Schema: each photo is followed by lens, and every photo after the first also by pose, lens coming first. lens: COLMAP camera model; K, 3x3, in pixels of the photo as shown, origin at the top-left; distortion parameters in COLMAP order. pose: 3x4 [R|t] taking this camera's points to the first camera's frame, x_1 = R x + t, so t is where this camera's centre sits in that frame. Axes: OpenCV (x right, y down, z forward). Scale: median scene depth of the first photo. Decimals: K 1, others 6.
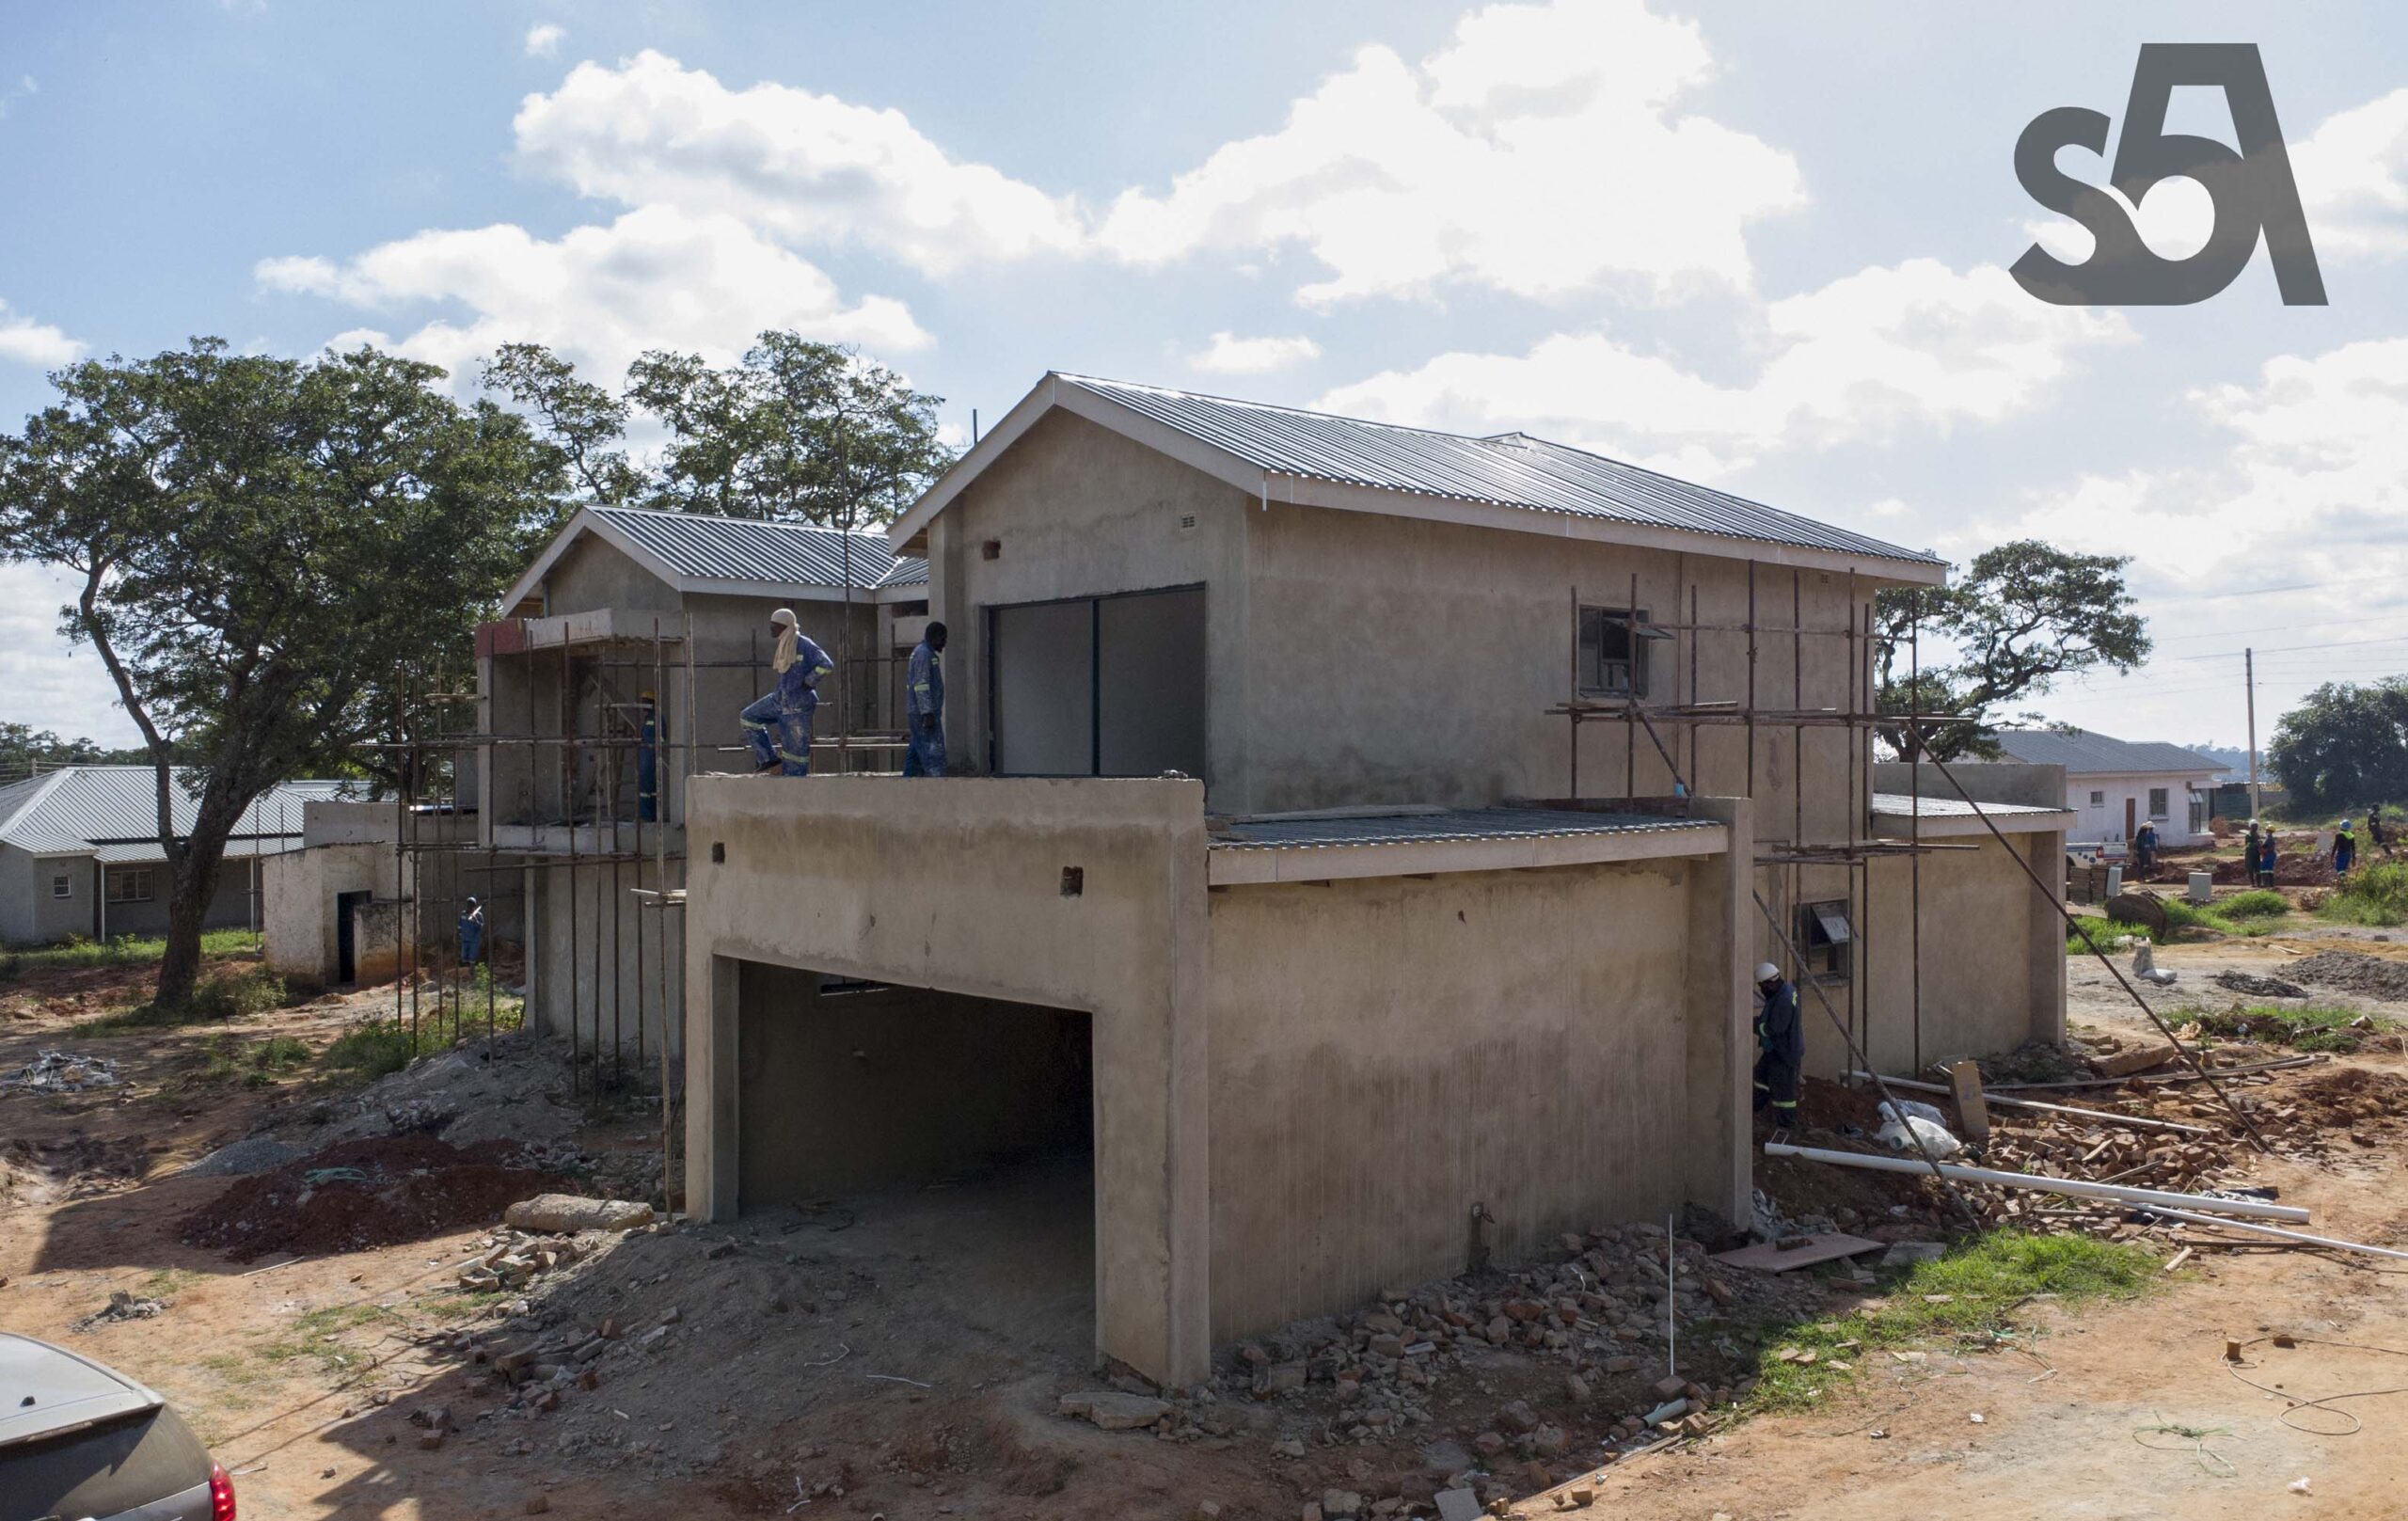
lens RADIAL K [[2004.8, 0, 1204.9], [0, 2004.8, 762.9], [0, 0, 1]] dist [0.012727, 0.003325]
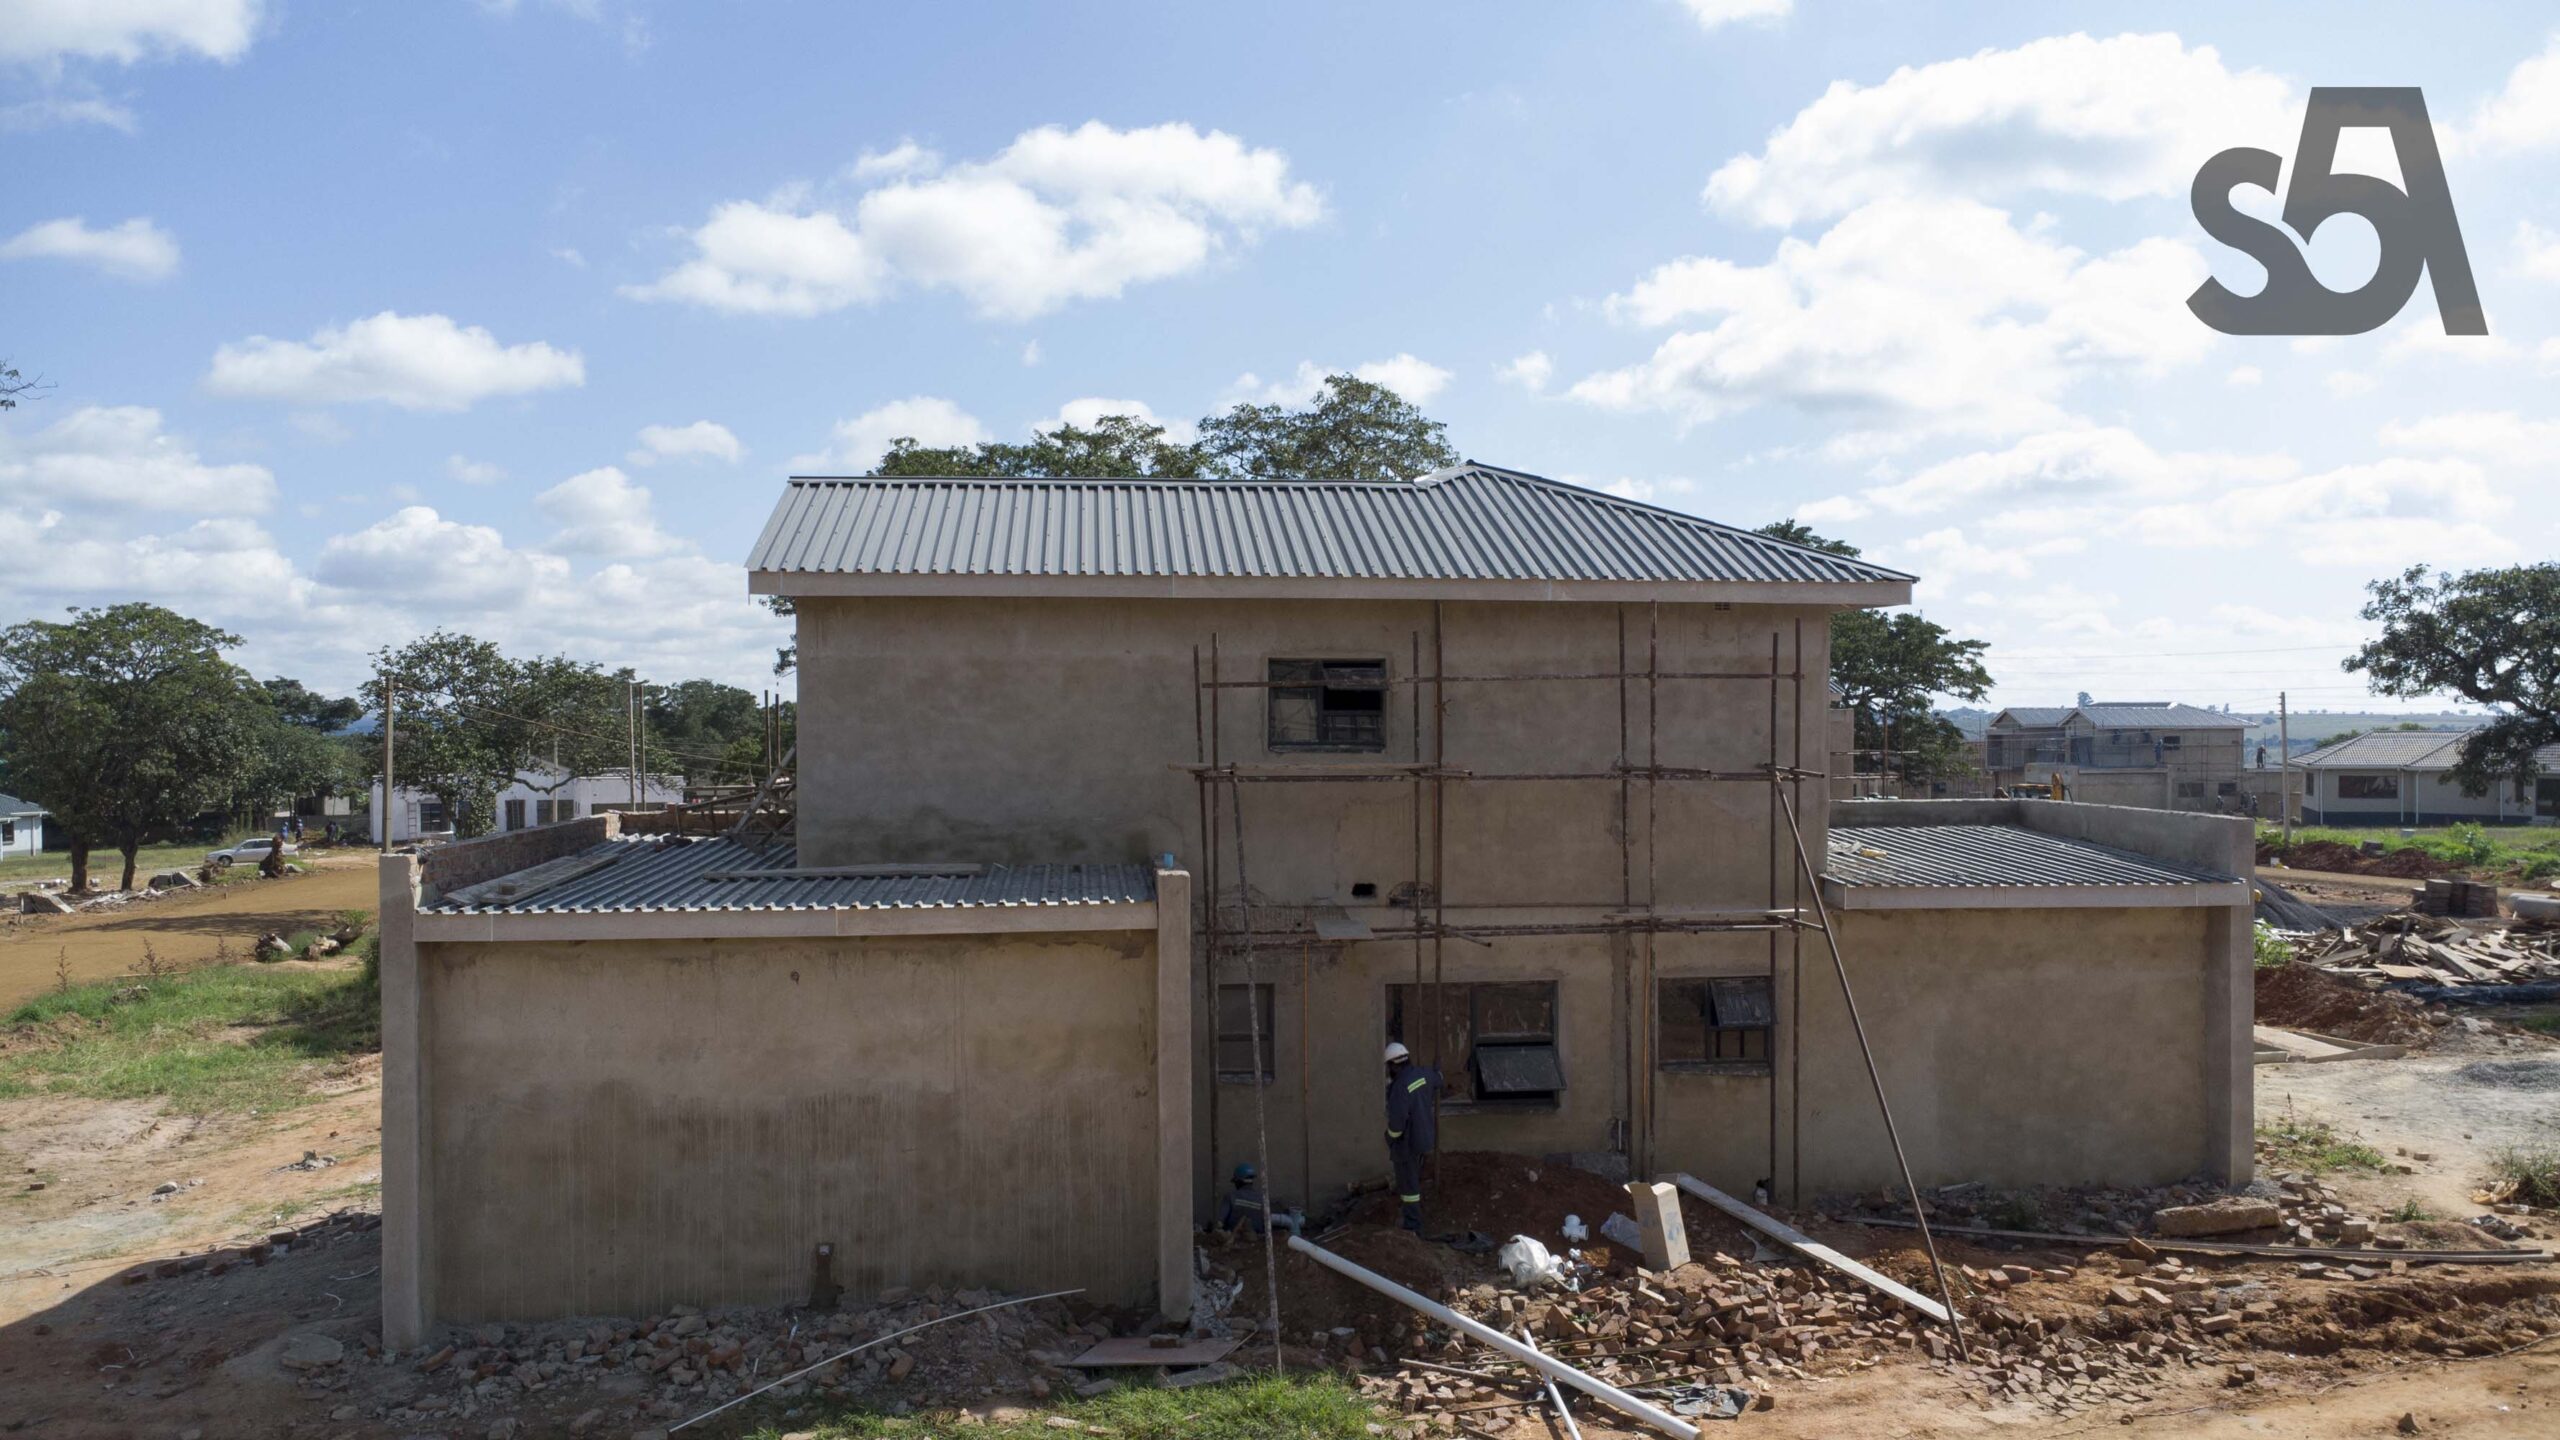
lens RADIAL K [[1887.9, 0, 1279.7], [0, 1887.9, 712.9], [0, 0, 1]] dist [0.015801, 0.001843]
pose [[0.804440, 0.001870, -0.594031, 0.904061], [-0.002589, 0.999997, -0.000358, -0.064061], [0.594028, 0.001826, 0.804442, 0.313022]]
